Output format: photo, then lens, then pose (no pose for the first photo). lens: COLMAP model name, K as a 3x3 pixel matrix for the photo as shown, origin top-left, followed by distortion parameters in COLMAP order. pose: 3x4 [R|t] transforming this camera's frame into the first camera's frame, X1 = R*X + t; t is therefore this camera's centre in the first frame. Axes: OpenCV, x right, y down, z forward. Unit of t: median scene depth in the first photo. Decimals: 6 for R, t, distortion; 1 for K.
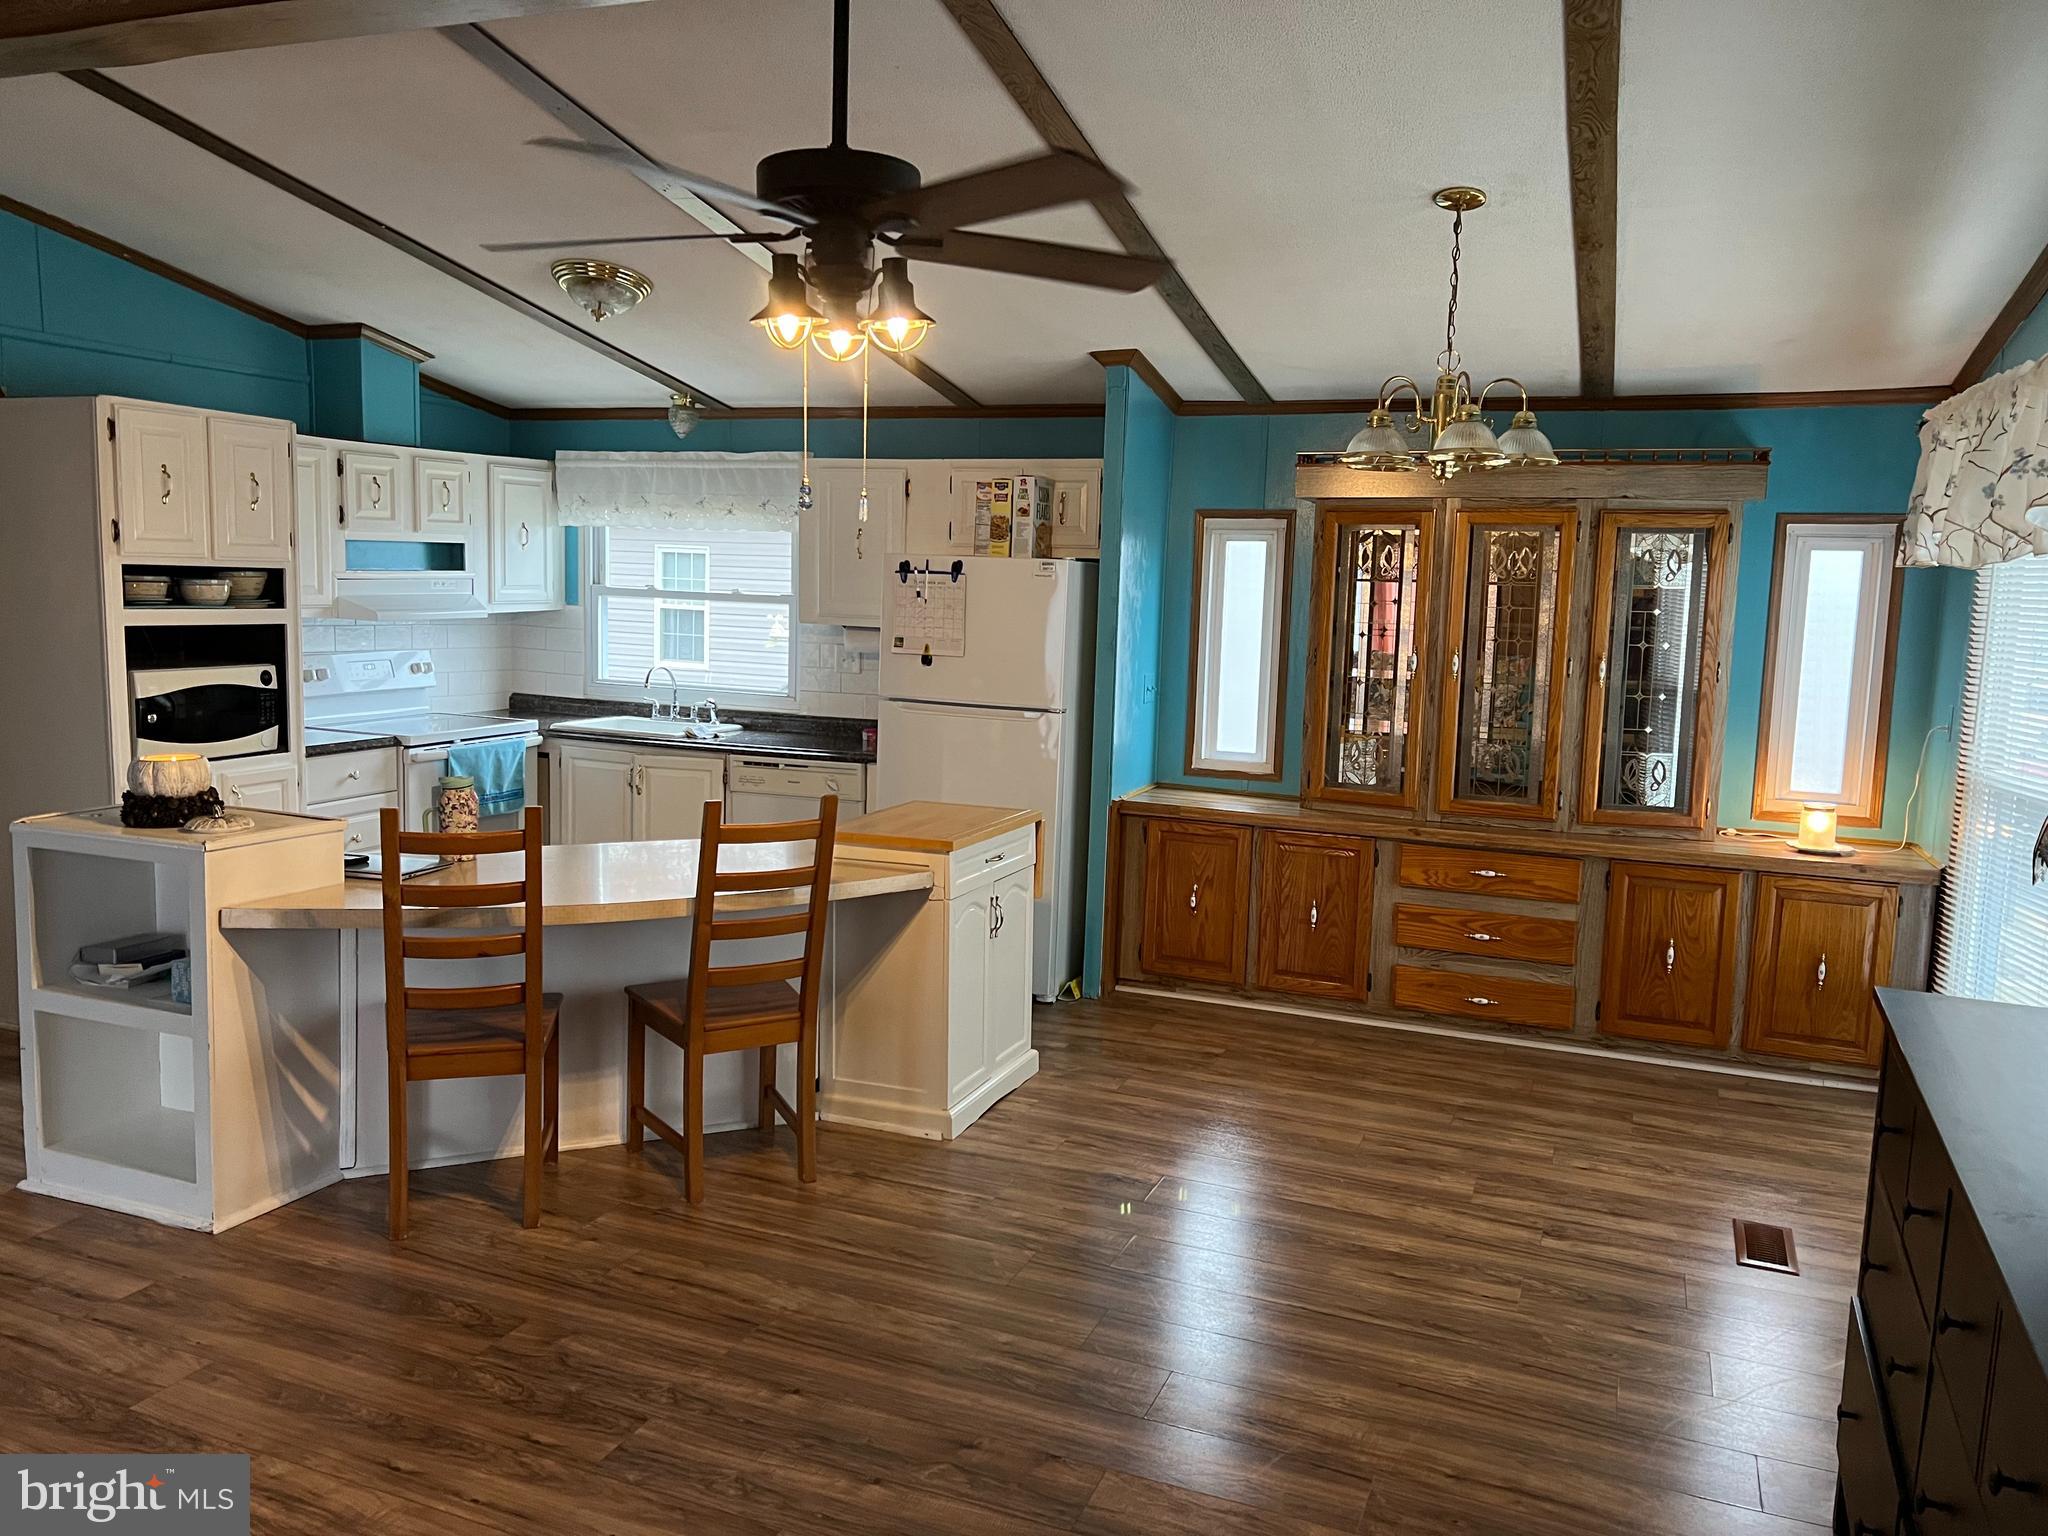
lens RADIAL K [[1542.7, 0, 1024.6], [0, 1542.7, 770.1], [0, 0, 1]] dist [0.031871, 0.002019]
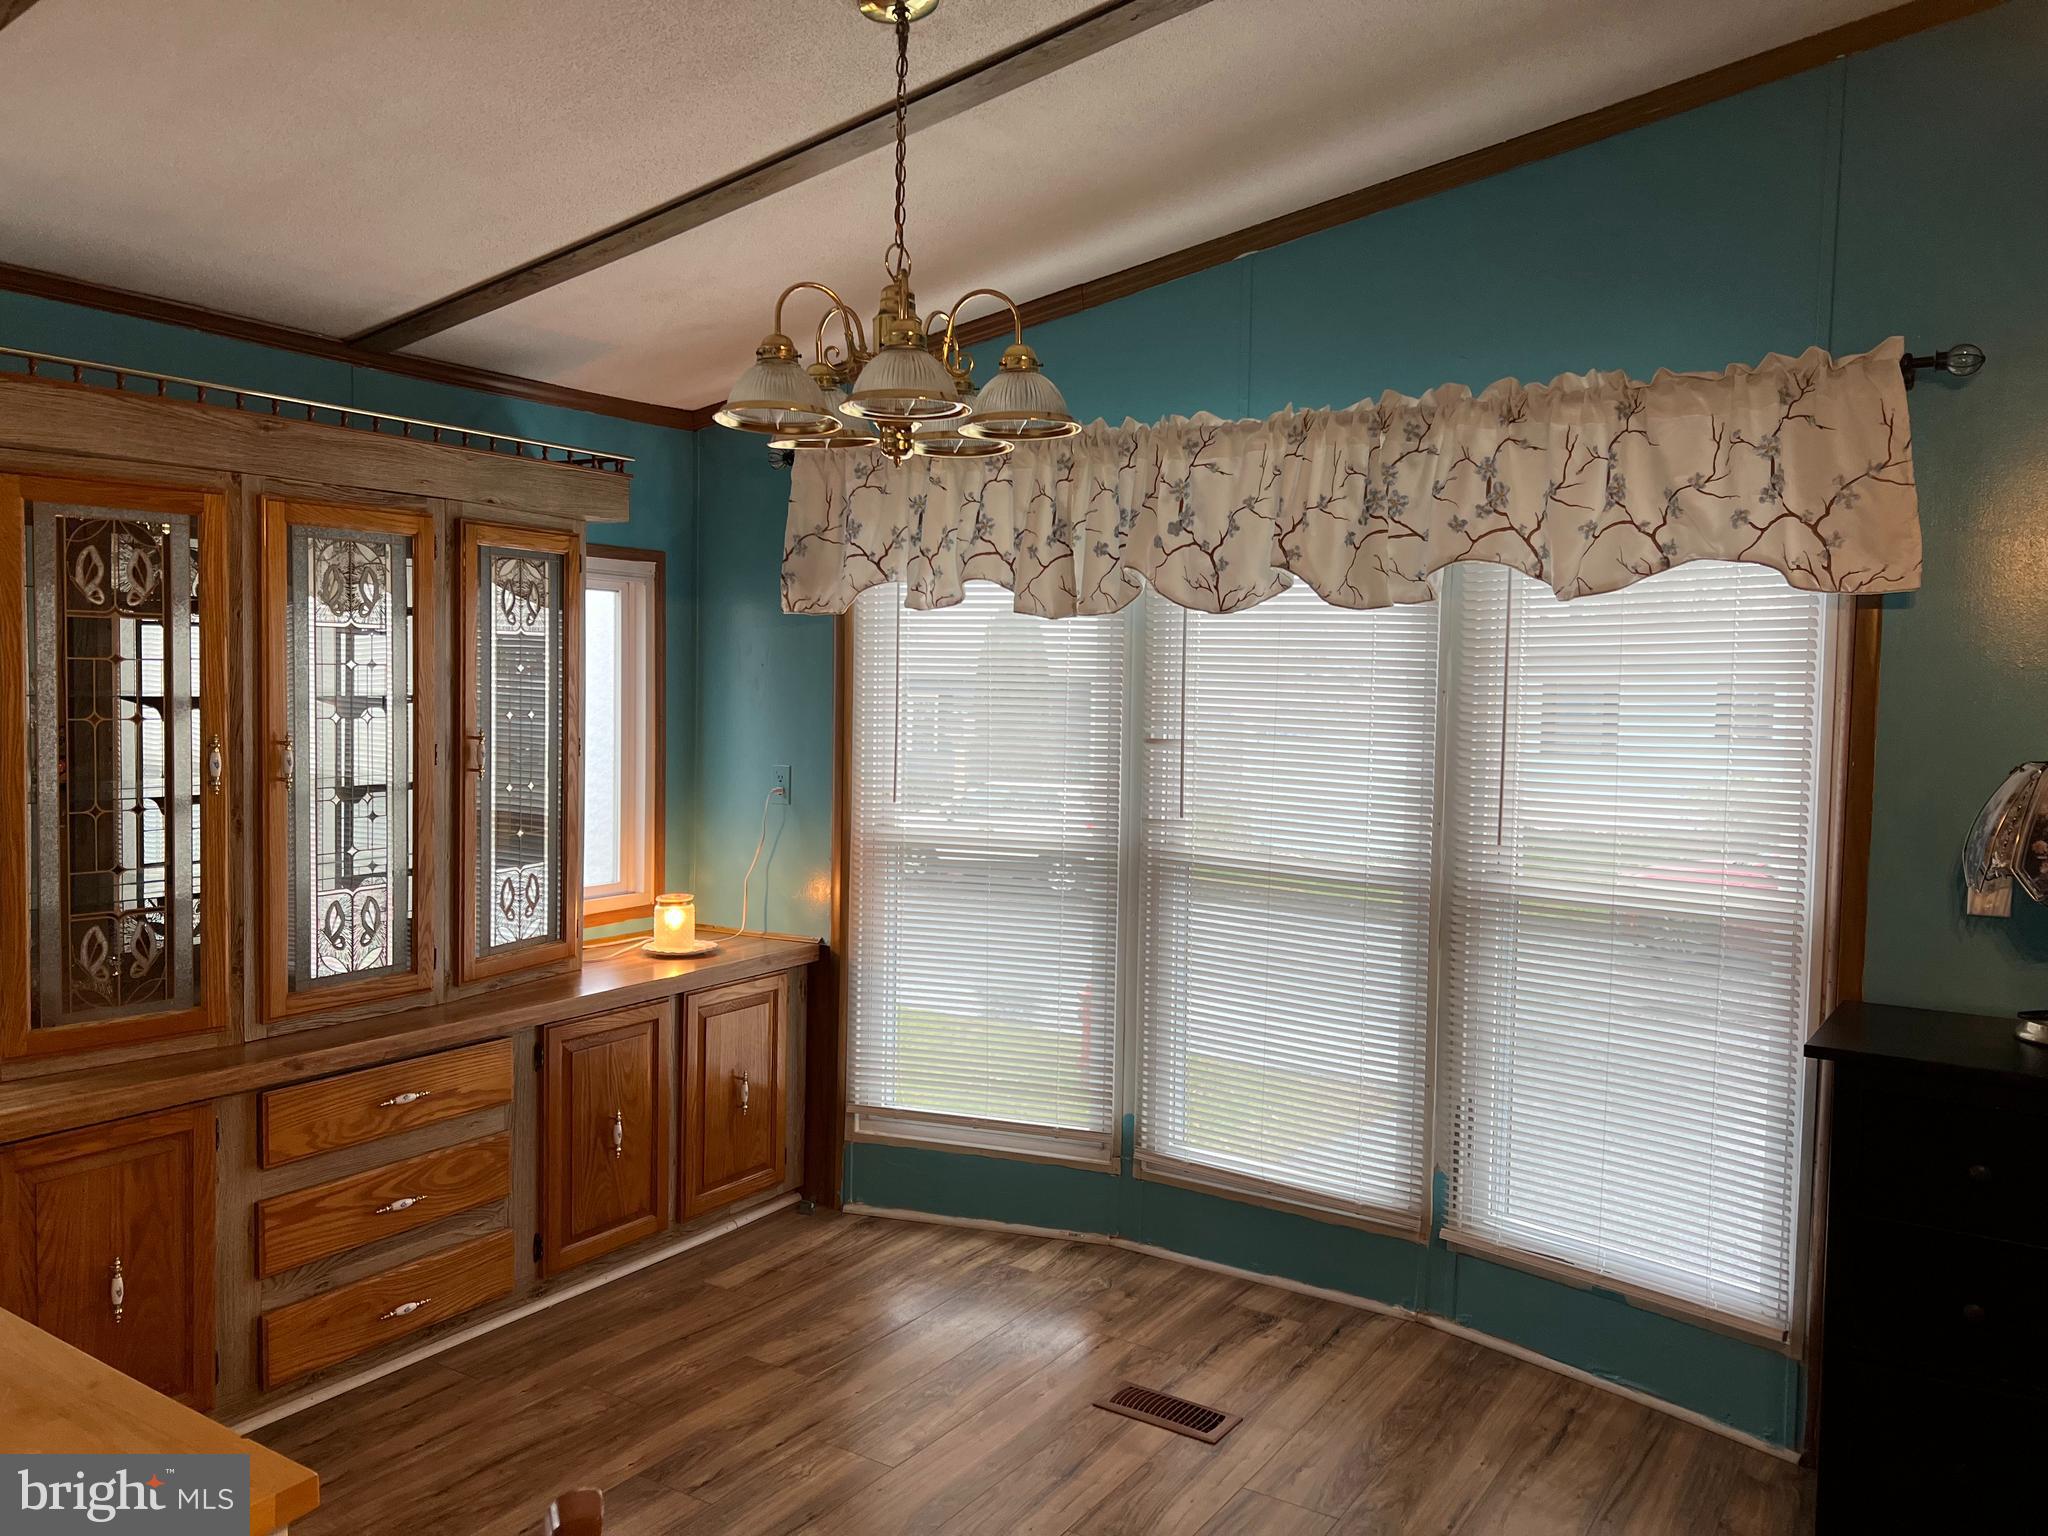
lens RADIAL K [[1542.7, 0, 1022.9], [0, 1542.7, 764.7], [0, 0, 1]] dist [0.031871, 0.002019]
pose [[0.170838, -0.078285, 0.982184, -0.256216], [0.099789, 0.993088, 0.061797, -0.079416], [-0.980233, 0.087454, 0.177470, 0.656623]]
